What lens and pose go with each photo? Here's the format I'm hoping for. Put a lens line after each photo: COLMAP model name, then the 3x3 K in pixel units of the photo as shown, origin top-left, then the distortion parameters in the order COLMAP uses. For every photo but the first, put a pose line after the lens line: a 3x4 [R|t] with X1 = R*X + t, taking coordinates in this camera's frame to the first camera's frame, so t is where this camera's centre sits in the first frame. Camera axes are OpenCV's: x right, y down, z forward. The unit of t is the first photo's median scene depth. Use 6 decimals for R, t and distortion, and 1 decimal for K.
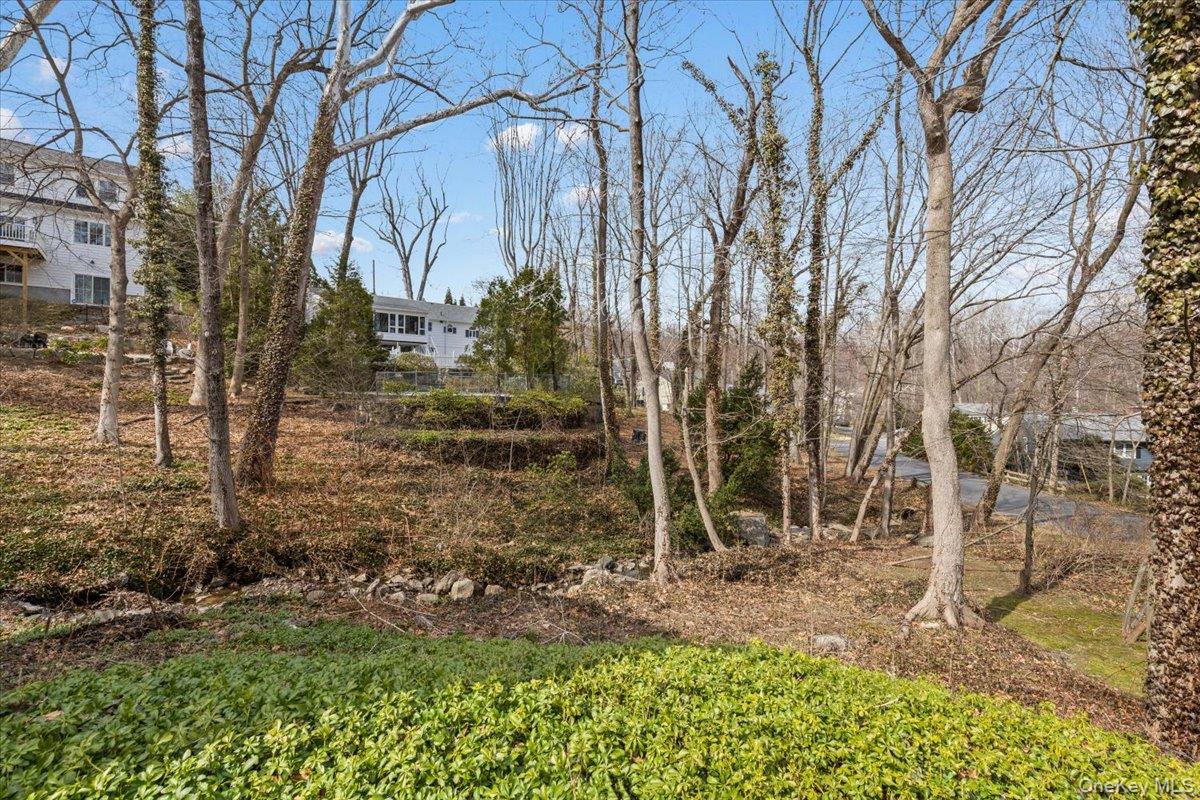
lens RADIAL K [[543.0, 0, 607.1], [0, 543.0, 393.0], [0, 0, 1]] dist [0.005775, -0.000903]
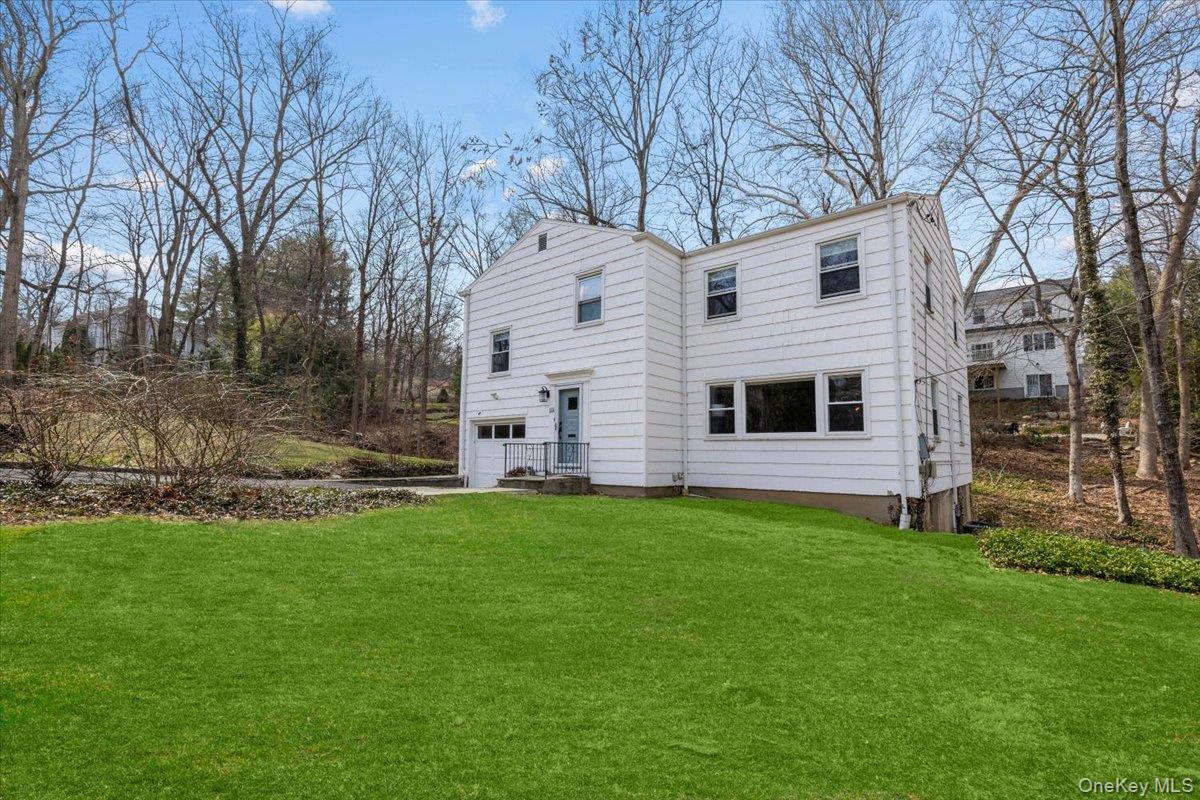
lens RADIAL K [[543.0, 0, 603.9], [0, 543.0, 398.1], [0, 0, 1]] dist [0.005775, -0.000903]
pose [[0.168446, -0.107829, -0.979795, 0.234284], [-0.013514, 0.993653, -0.111677, -0.001370], [0.985618, 0.032052, 0.165919, -0.377261]]
